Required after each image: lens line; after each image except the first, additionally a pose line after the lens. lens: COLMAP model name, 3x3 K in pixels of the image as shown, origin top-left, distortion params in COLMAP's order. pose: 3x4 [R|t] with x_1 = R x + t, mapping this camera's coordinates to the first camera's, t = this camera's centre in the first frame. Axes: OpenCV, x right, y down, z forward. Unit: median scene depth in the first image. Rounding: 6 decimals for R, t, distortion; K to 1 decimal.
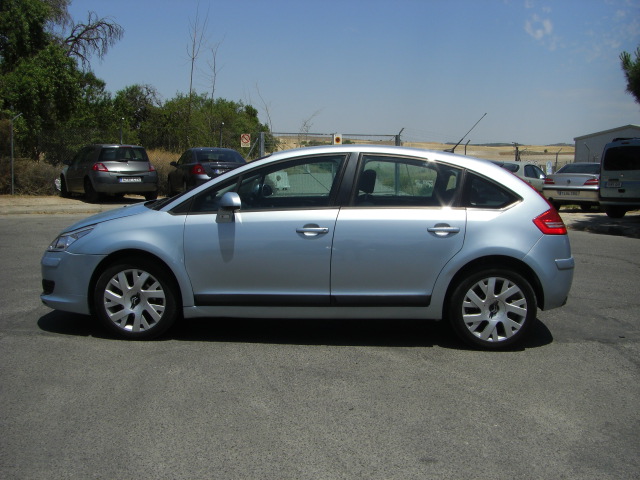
lens RADIAL K [[717.3, 0, 319.5], [0, 717.3, 240.4], [0, 0, 1]] dist [-0.157211, 0.000000]
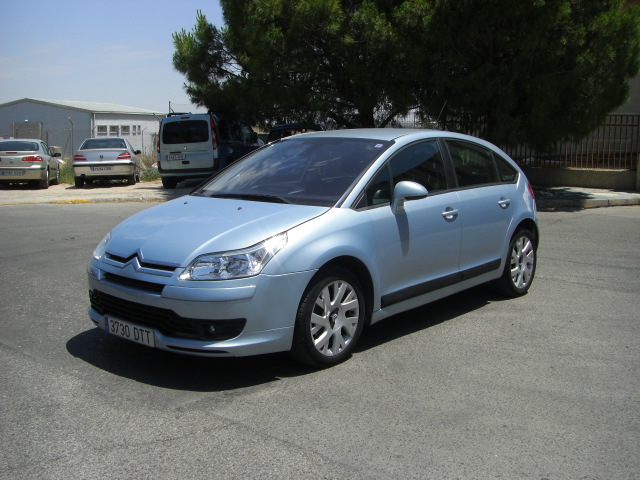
lens RADIAL K [[717.3, 0, 319.9], [0, 717.3, 241.0], [0, 0, 1]] dist [-0.157211, 0.000000]
pose [[0.623026, -0.127537, 0.771734, -0.287340], [0.096608, 0.991610, 0.085882, -0.025104], [-0.776212, 0.021048, 0.630120, 0.150793]]
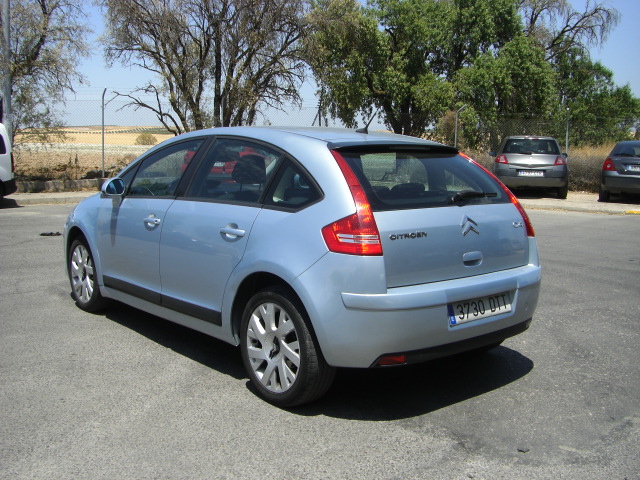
lens RADIAL K [[717.3, 0, 318.5], [0, 717.3, 237.7], [0, 0, 1]] dist [-0.157211, 0.000000]
pose [[0.665563, 0.085040, -0.741481, 0.249479], [-0.082925, 0.995762, 0.039769, -0.014605], [0.741721, 0.035018, 0.669794, 0.166535]]
